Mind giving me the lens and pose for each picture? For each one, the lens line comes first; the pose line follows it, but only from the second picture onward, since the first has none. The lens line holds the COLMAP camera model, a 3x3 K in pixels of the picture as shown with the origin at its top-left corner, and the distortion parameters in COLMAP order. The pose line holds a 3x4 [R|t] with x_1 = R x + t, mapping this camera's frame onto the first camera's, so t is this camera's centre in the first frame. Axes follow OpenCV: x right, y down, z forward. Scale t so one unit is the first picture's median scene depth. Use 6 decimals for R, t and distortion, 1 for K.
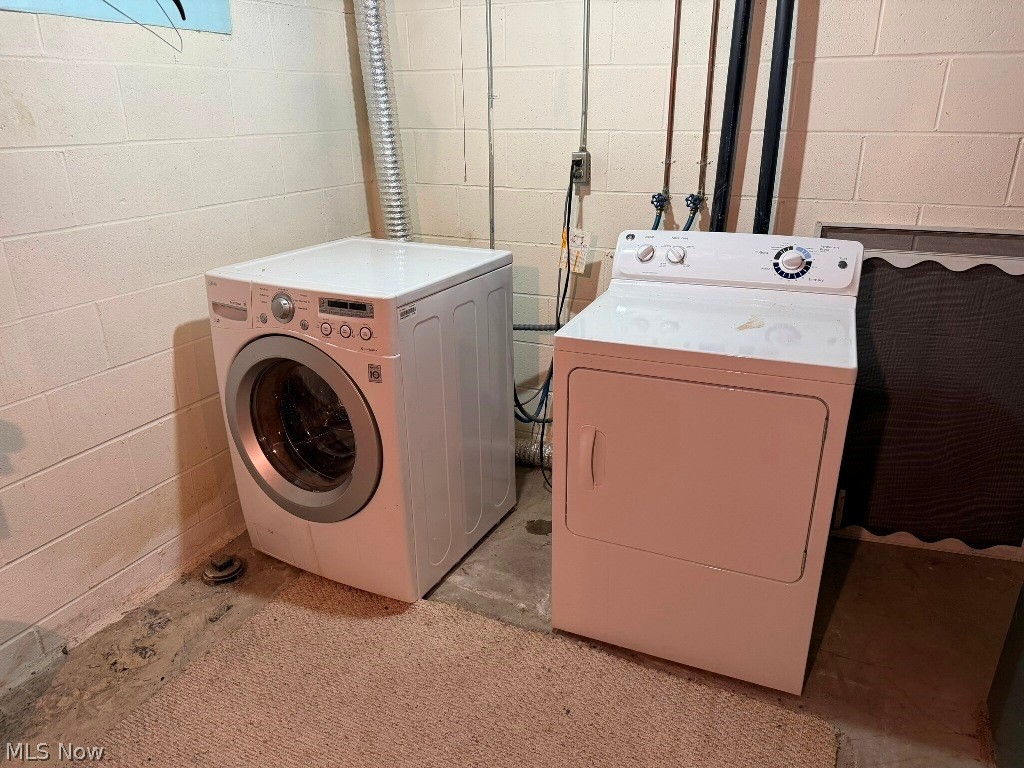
lens RADIAL K [[721.2, 0, 508.9], [0, 721.2, 391.9], [0, 0, 1]] dist [0.042596, -0.057349]
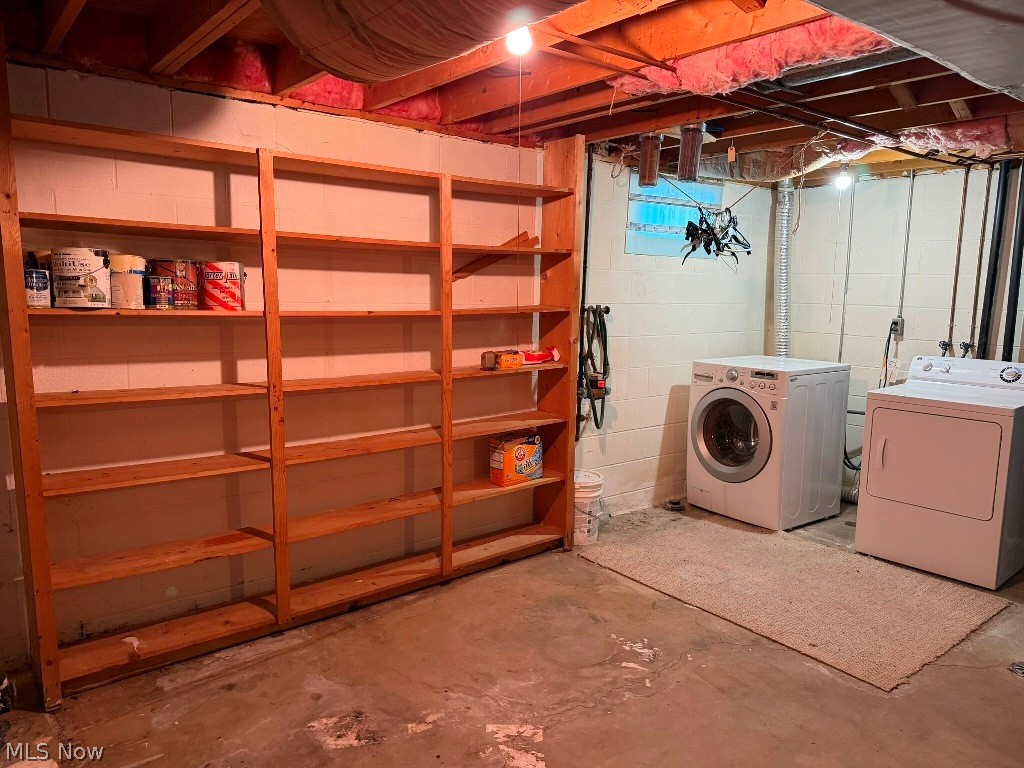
lens RADIAL K [[721.2, 0, 501.5], [0, 721.2, 382.0], [0, 0, 1]] dist [0.042596, -0.057349]
pose [[0.891575, 0.086515, -0.444533, 0.040017], [-0.192051, 0.961179, -0.198121, 0.418951], [0.410136, 0.262012, 0.873578, -1.069776]]
